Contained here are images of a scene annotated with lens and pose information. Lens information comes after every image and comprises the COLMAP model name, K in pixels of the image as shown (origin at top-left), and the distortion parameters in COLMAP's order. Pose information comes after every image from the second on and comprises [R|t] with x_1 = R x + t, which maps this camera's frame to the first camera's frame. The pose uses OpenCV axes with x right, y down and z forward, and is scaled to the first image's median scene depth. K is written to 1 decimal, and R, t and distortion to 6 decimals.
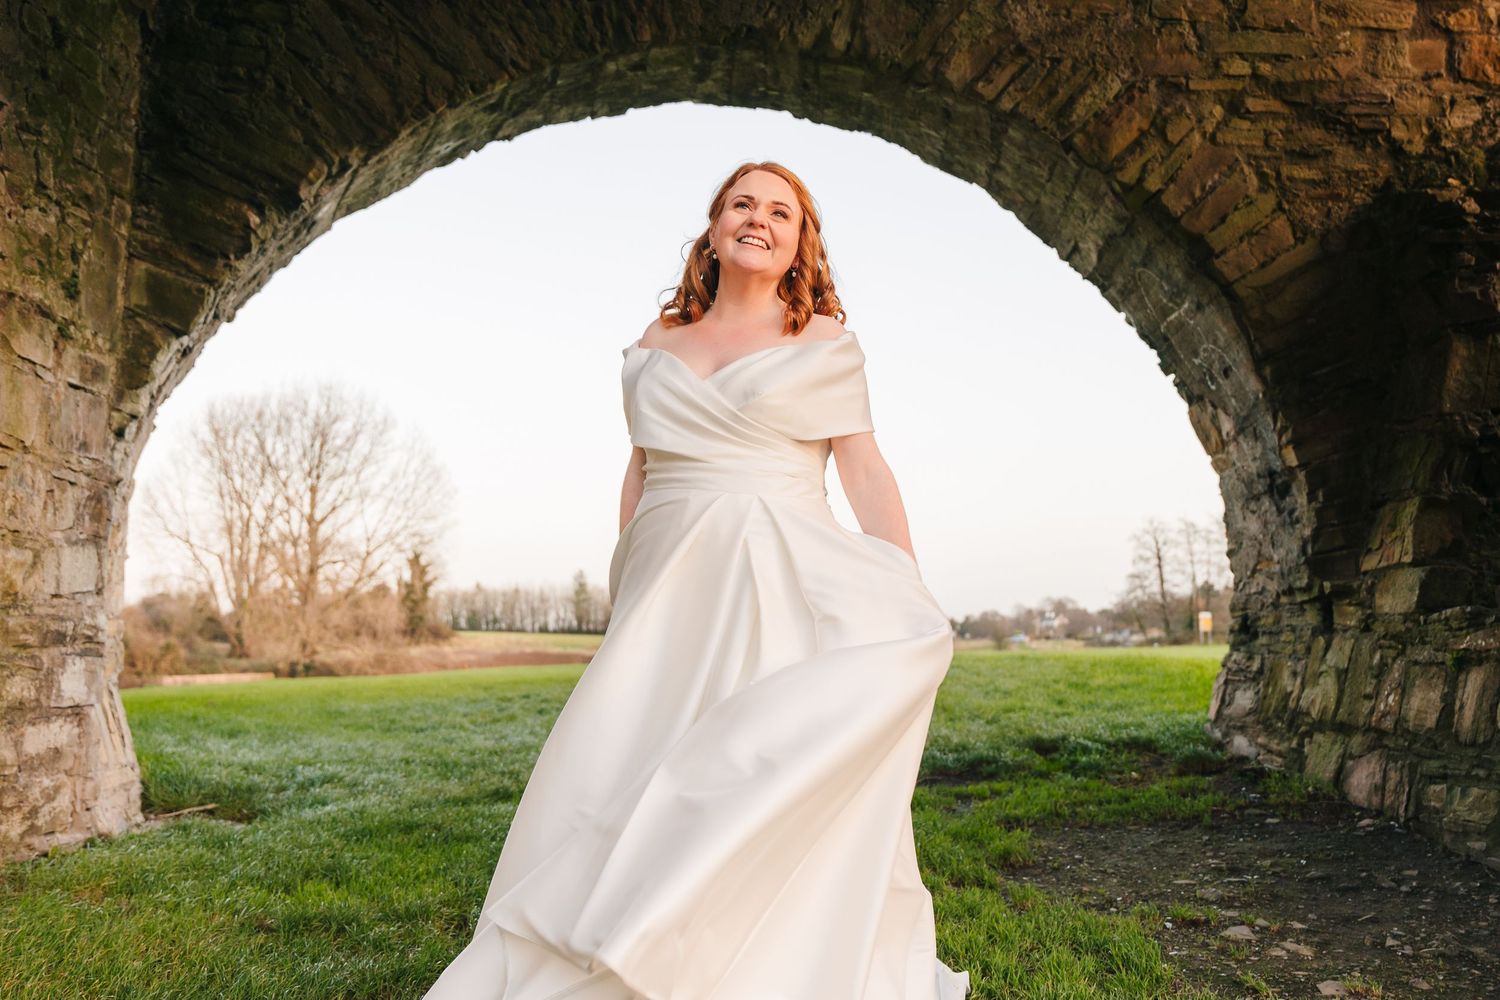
lens RADIAL K [[895.1, 0, 761.9], [0, 895.1, 504.9], [0, 0, 1]] dist [0.001877, -0.003289]
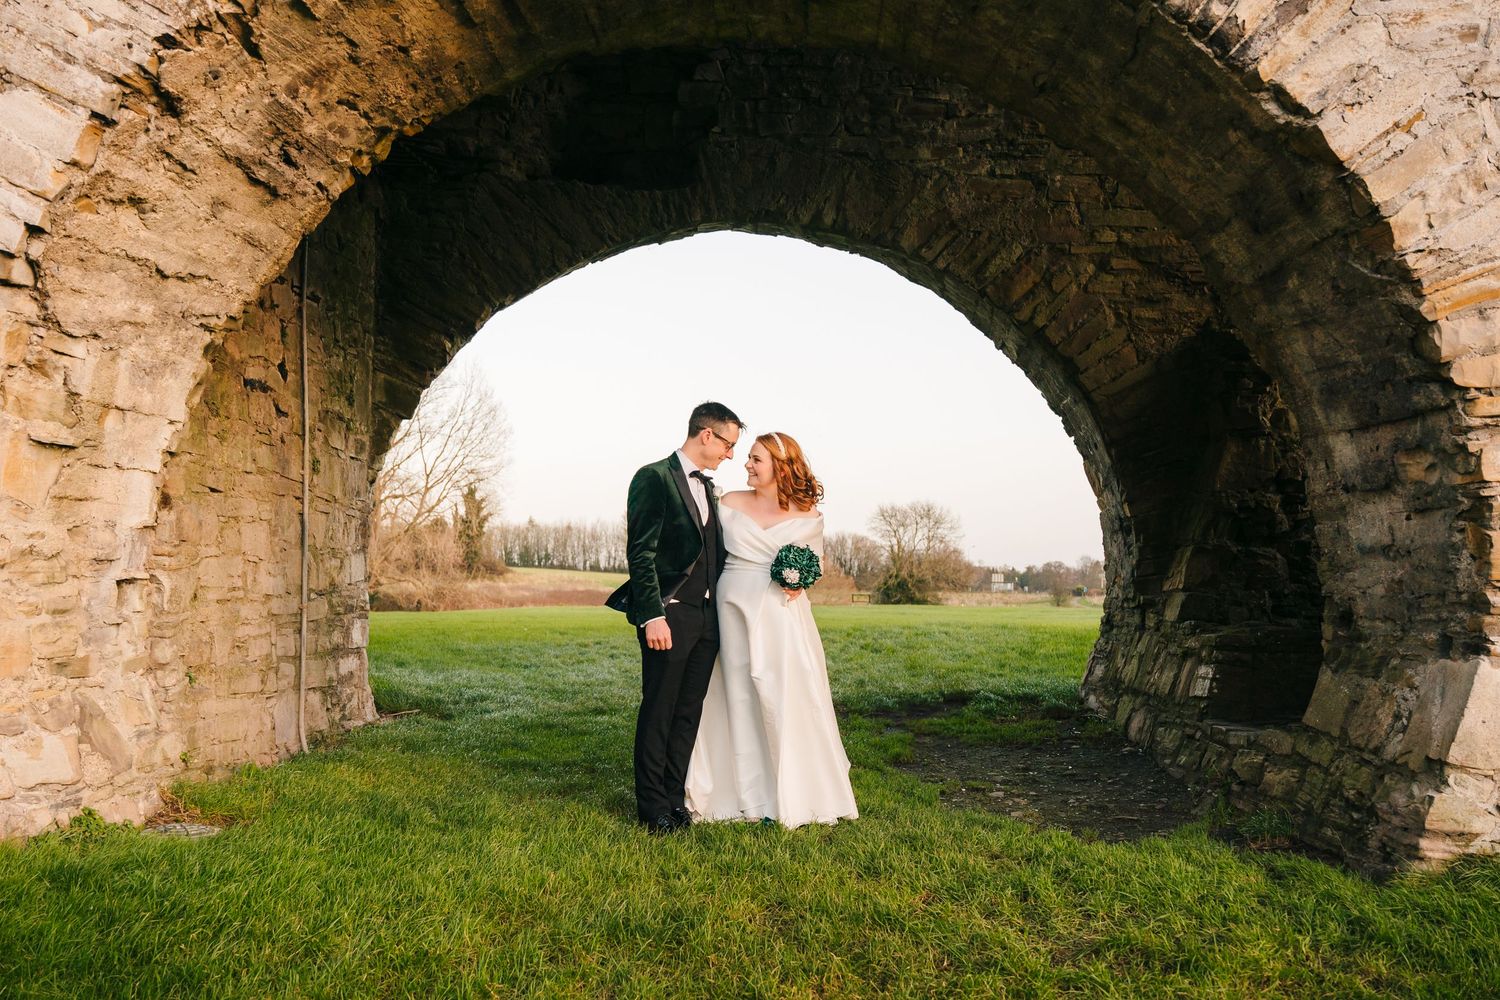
lens RADIAL K [[1014.6, 0, 743.6], [0, 1014.6, 496.4], [0, 0, 1]] dist [0.002566, 0.000980]
pose [[0.996088, 0.026251, -0.084380, 0.101349], [-0.019931, 0.996993, 0.074888, -0.186789], [0.086092, -0.072913, 0.993616, -0.704235]]
